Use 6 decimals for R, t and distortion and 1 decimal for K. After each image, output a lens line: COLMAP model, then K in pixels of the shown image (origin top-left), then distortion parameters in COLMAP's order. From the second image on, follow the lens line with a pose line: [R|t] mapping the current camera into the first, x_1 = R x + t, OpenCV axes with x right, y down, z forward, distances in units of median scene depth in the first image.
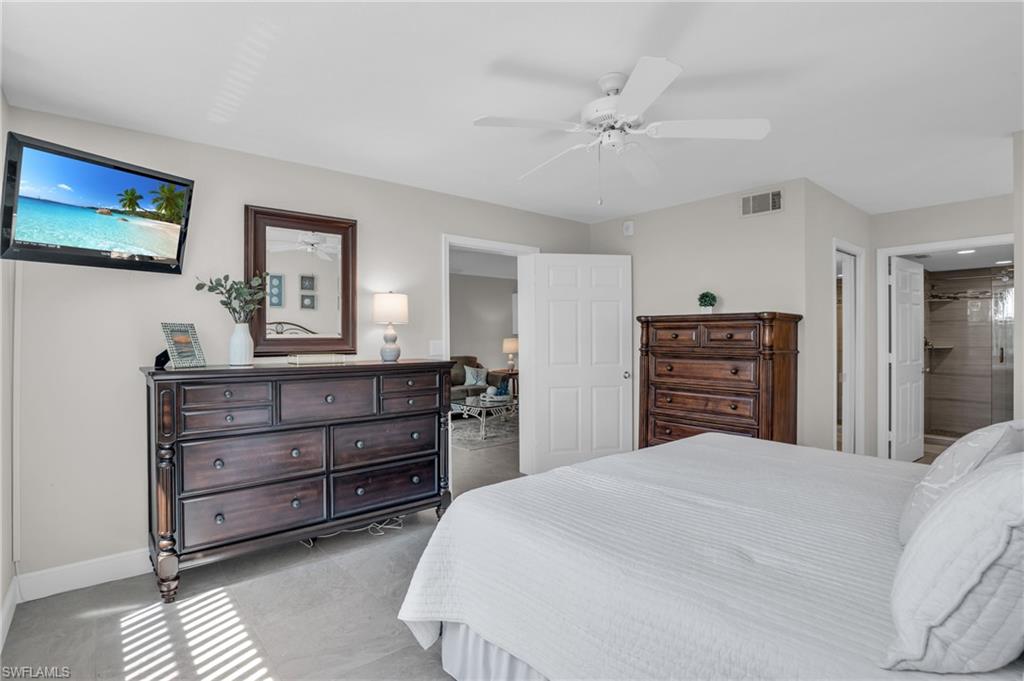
lens RADIAL K [[504.0, 0, 510.7], [0, 504.0, 335.8], [0, 0, 1]] dist [-0.069610, 0.025908]
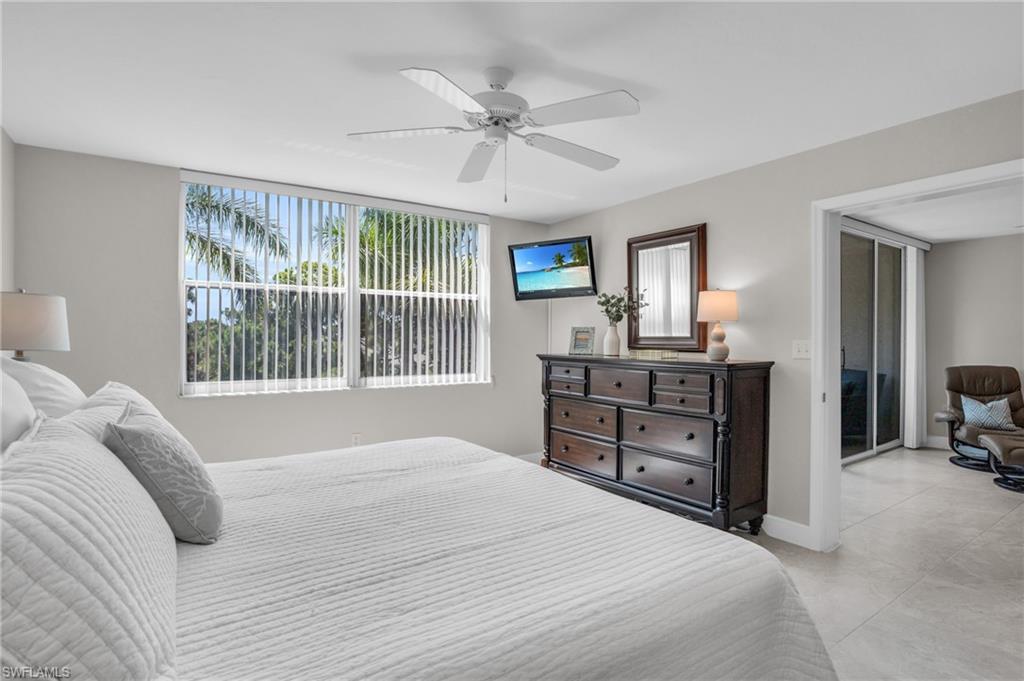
lens RADIAL K [[504.0, 0, 510.7], [0, 504.0, 335.8], [0, 0, 1]] dist [-0.069610, 0.025908]
pose [[-0.100411, -0.006631, -0.994924, 0.870922], [-0.001212, 0.999978, -0.006543, 0.010911], [0.994945, 0.000548, -0.100417, 0.816199]]
